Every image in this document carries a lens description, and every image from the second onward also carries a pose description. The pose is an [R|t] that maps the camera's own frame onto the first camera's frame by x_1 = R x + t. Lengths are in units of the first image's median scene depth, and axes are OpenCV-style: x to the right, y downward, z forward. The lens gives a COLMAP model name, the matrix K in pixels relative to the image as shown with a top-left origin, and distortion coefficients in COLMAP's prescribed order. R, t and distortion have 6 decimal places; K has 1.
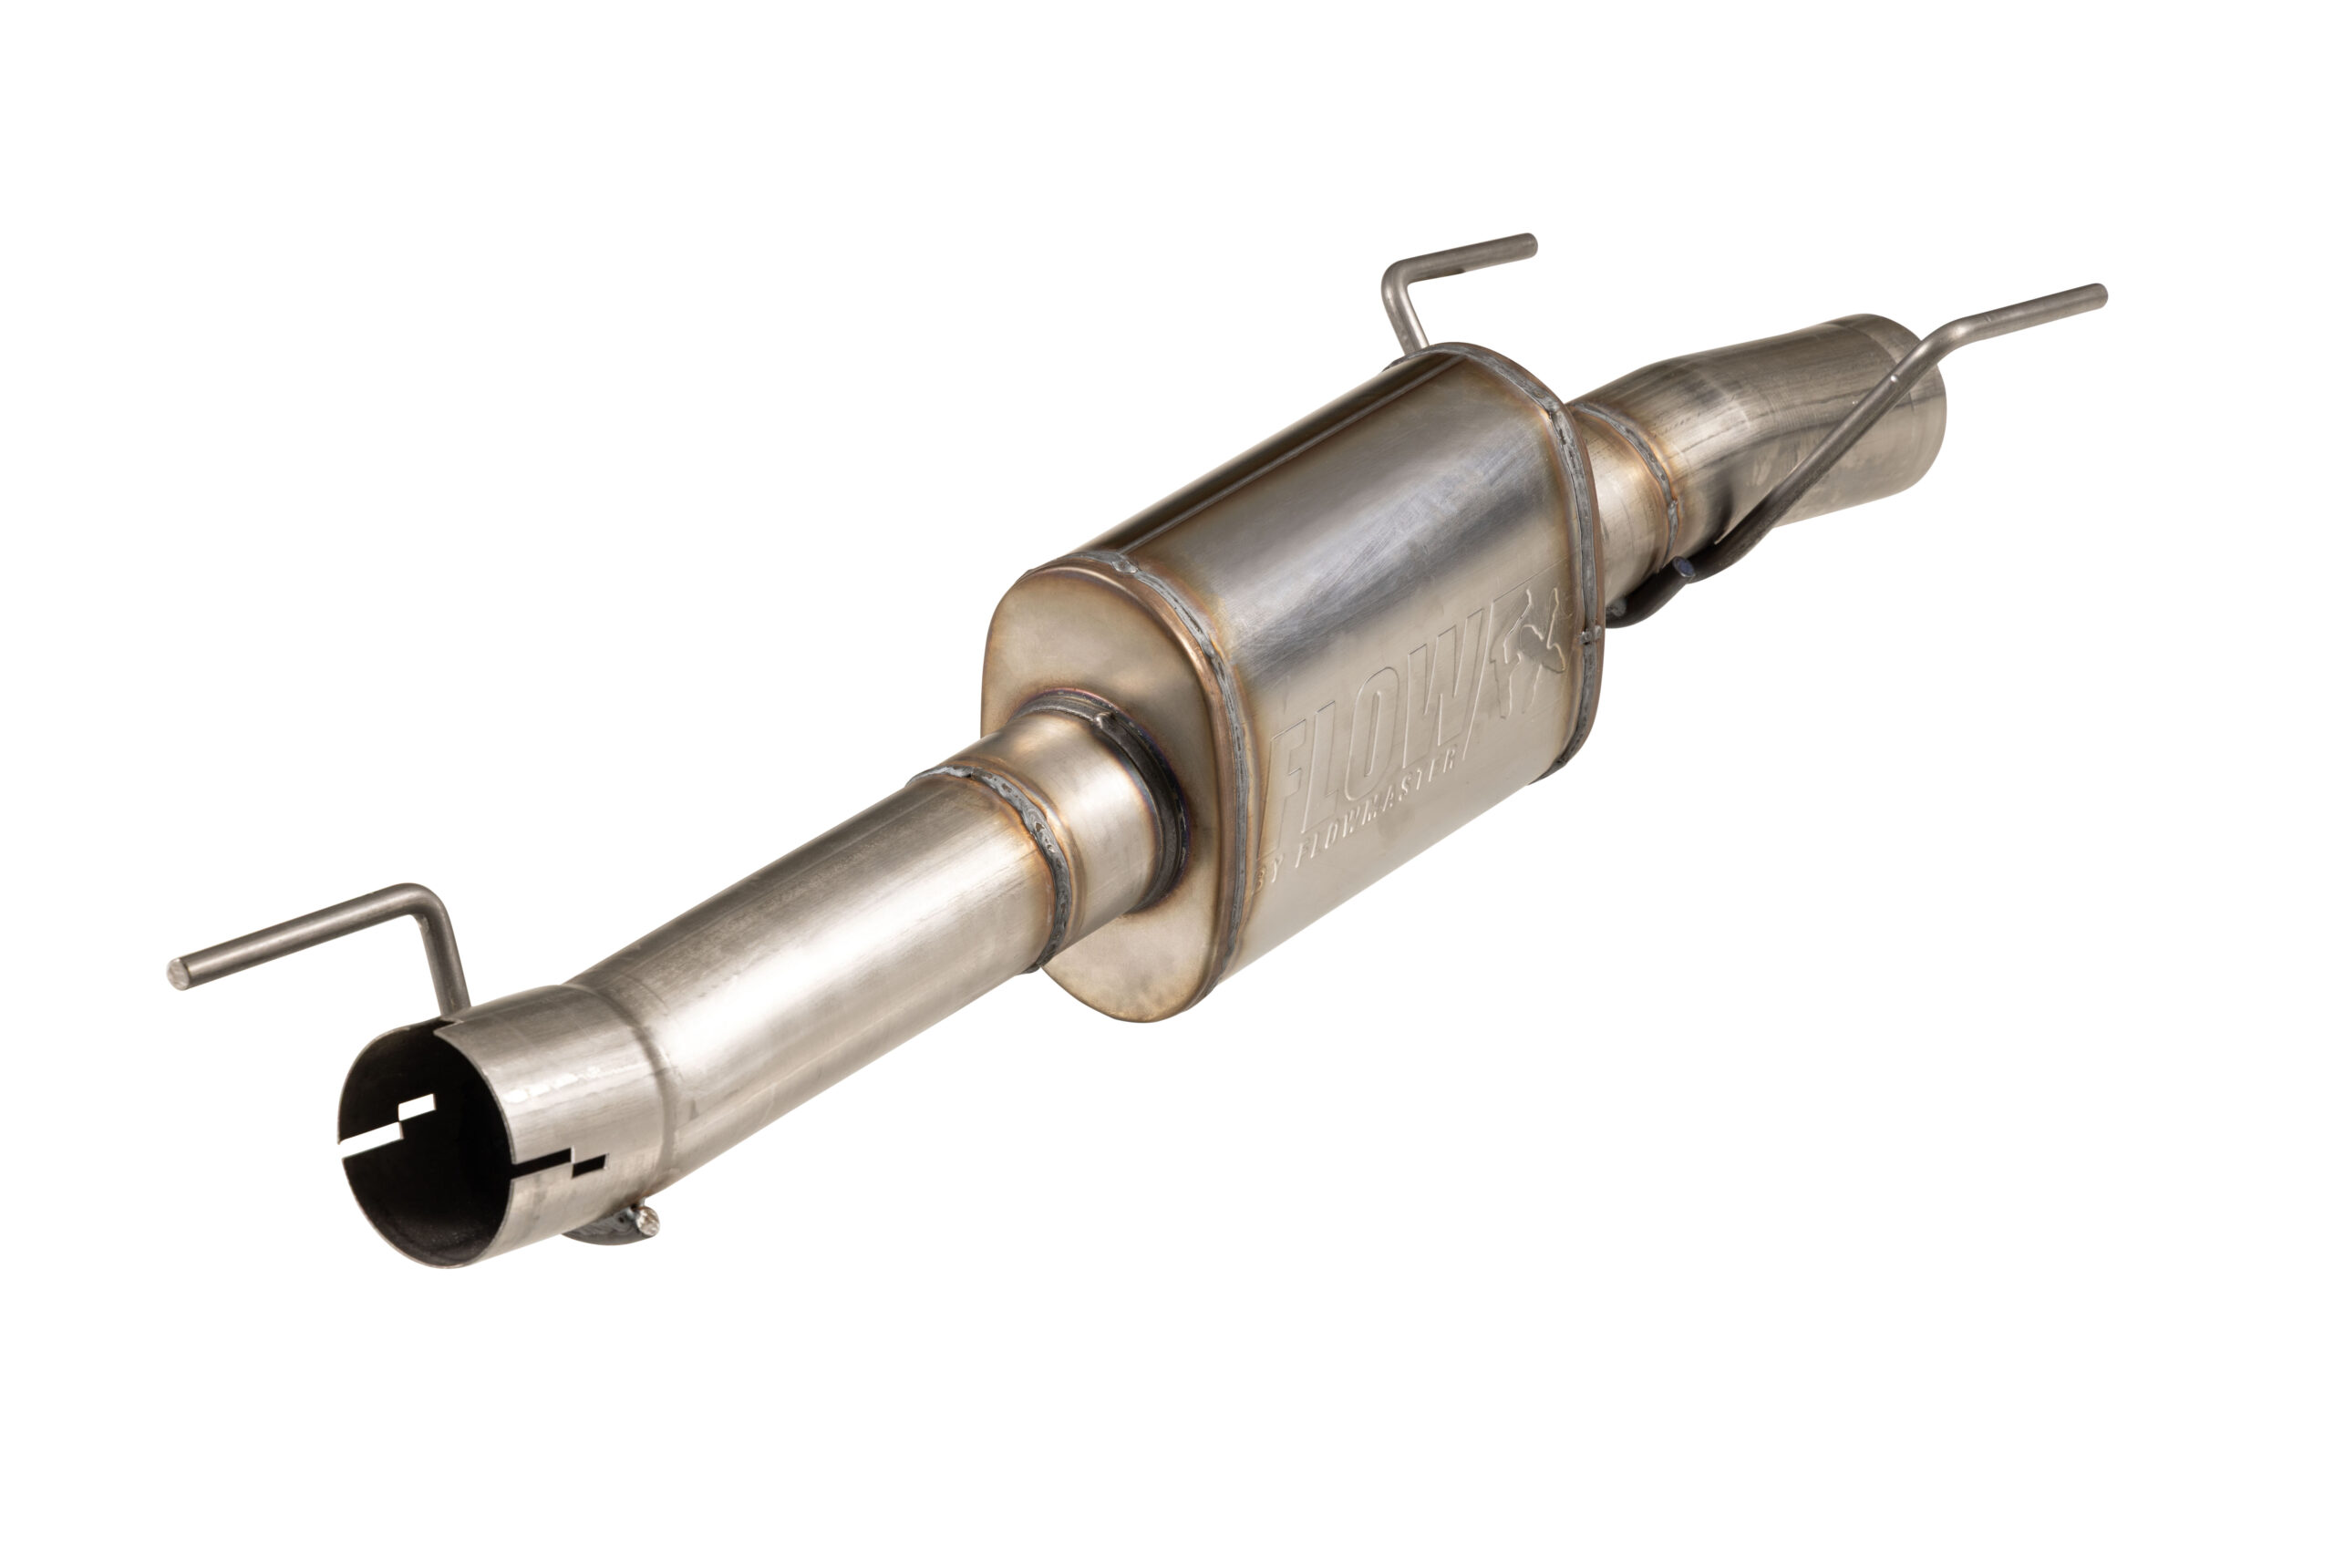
lens RADIAL K [[6059.8, 0, 1167.0], [0, 6059.8, 784.0], [0, 0, 1]] dist [-0.010738, -0.028454]
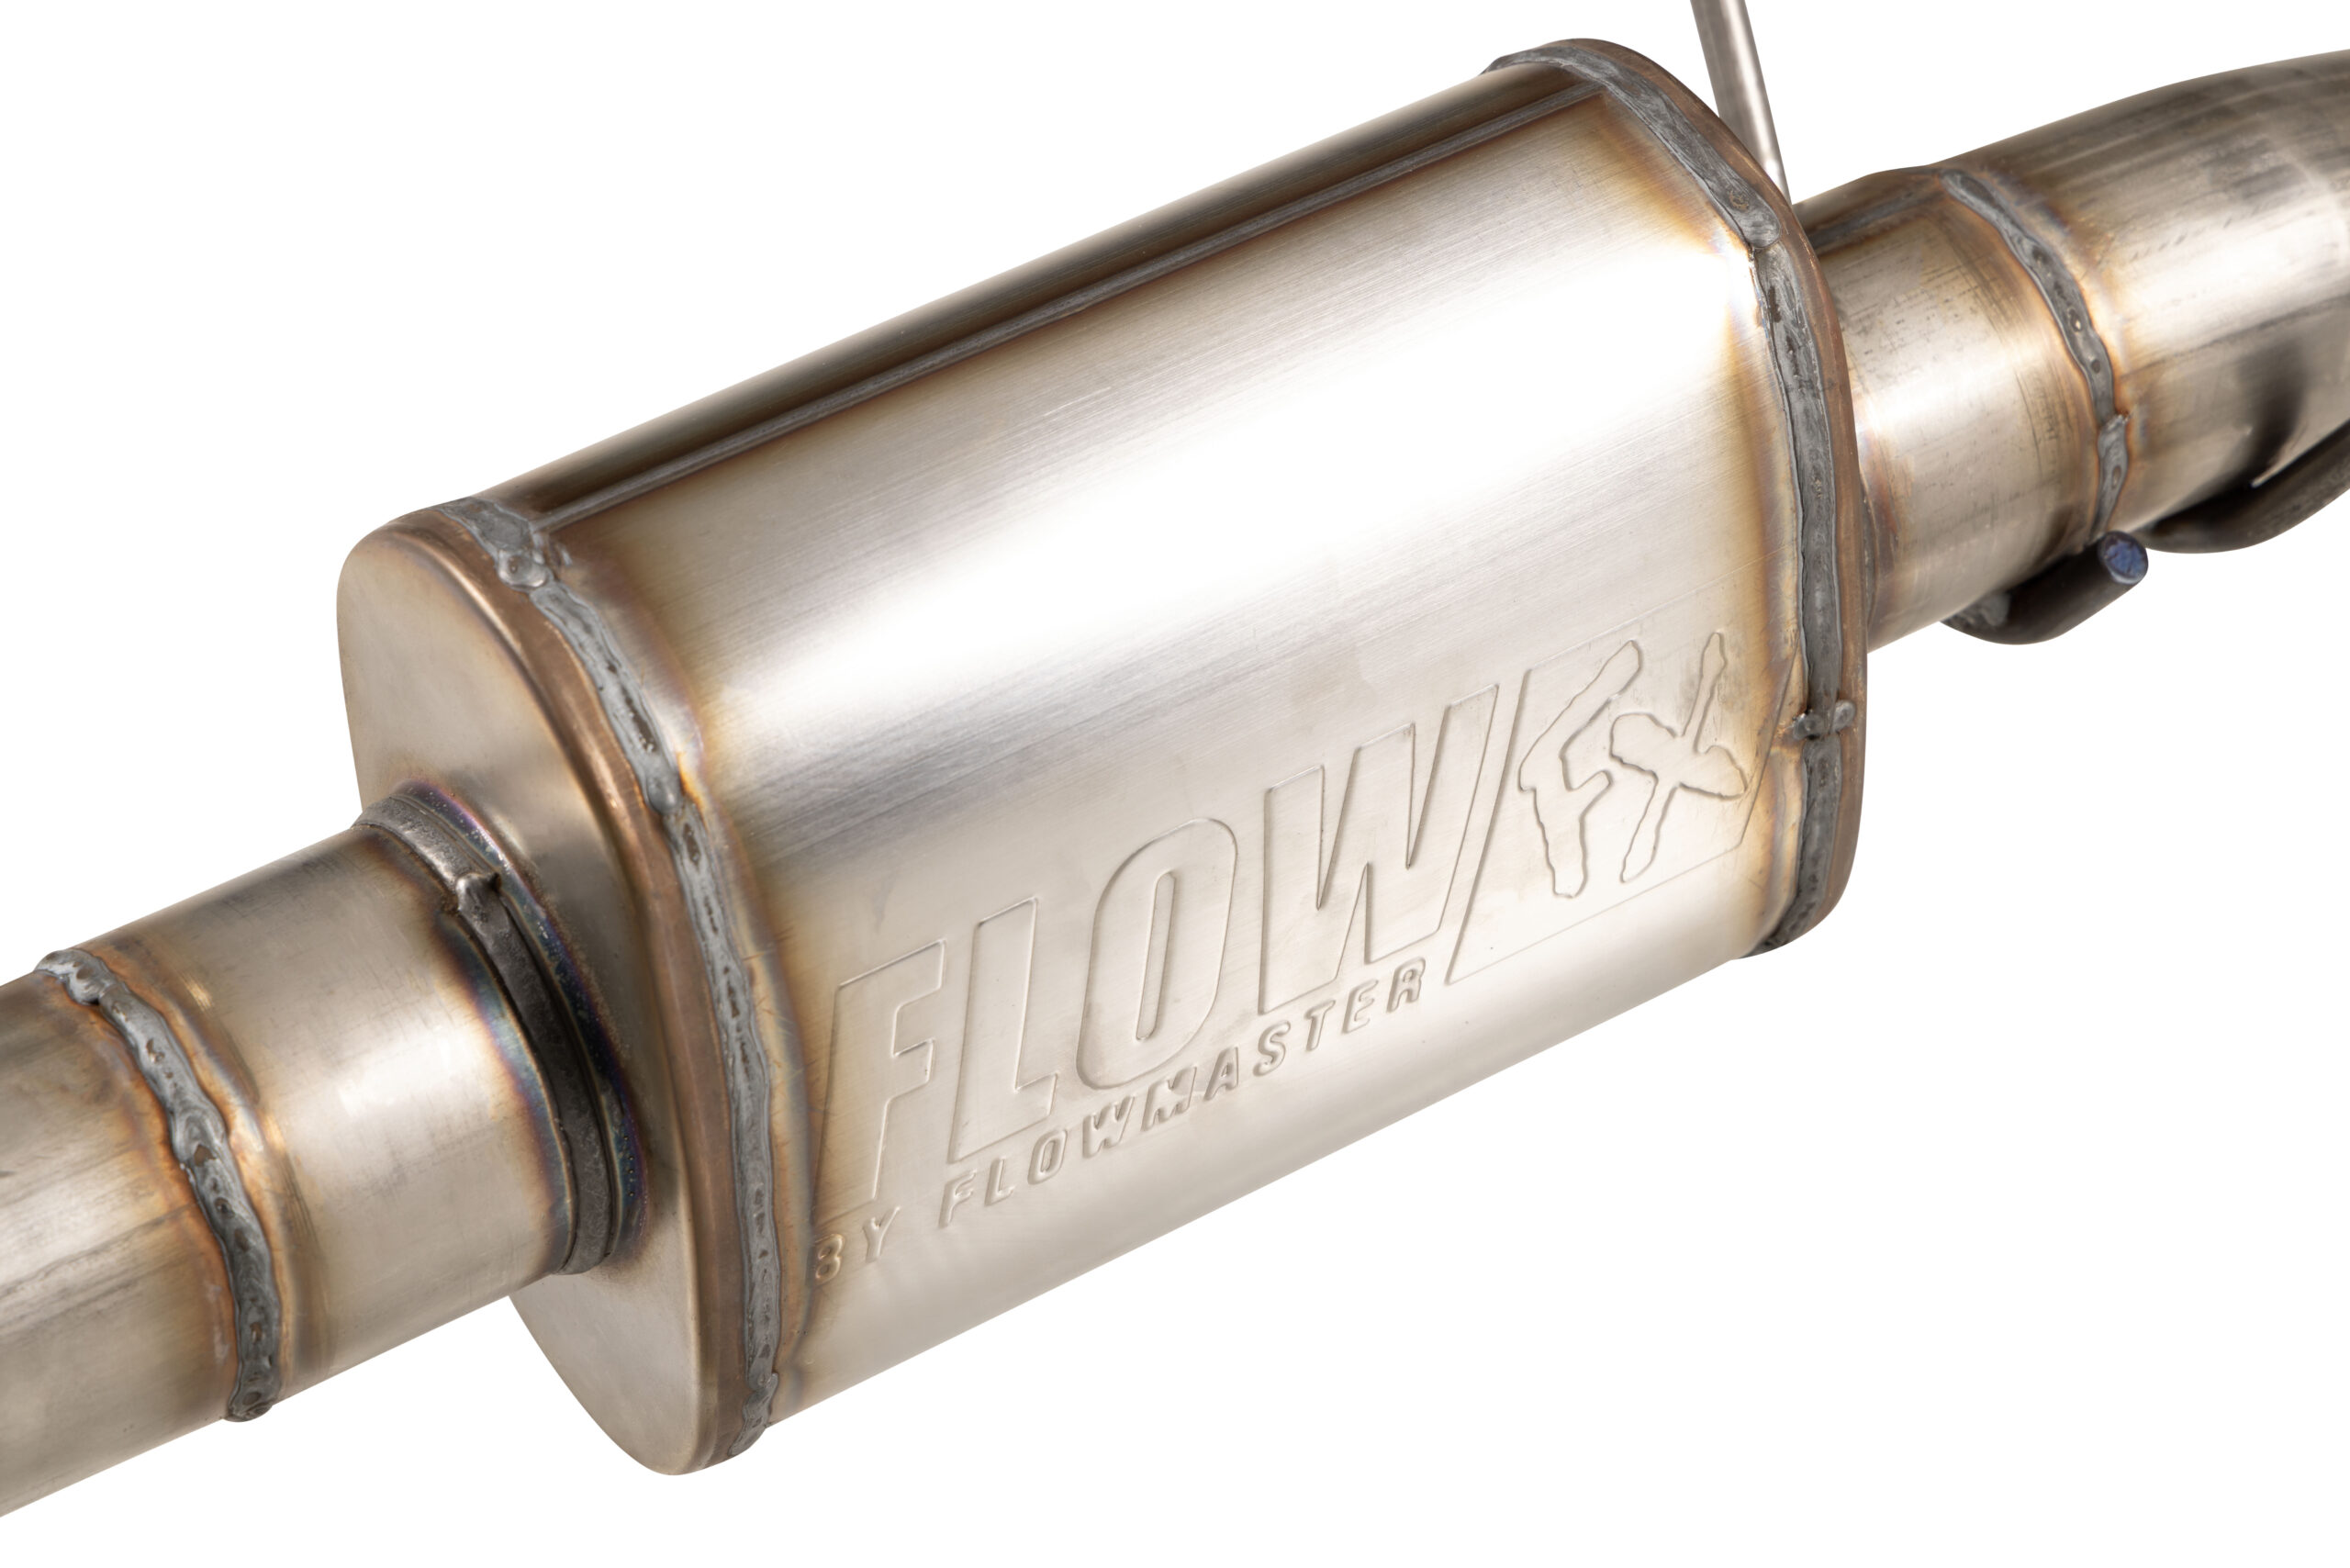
lens RADIAL K [[5539.6, 0, 1175.0], [0, 5539.6, 784.0], [0, 0, 1]] dist [-0.075026, -0.386924]
pose [[0.946409, 0.164911, -0.277695, 0.149162], [-0.109365, 0.972655, 0.204893, -0.106425], [0.303891, -0.163542, 0.938565, 0.632101]]
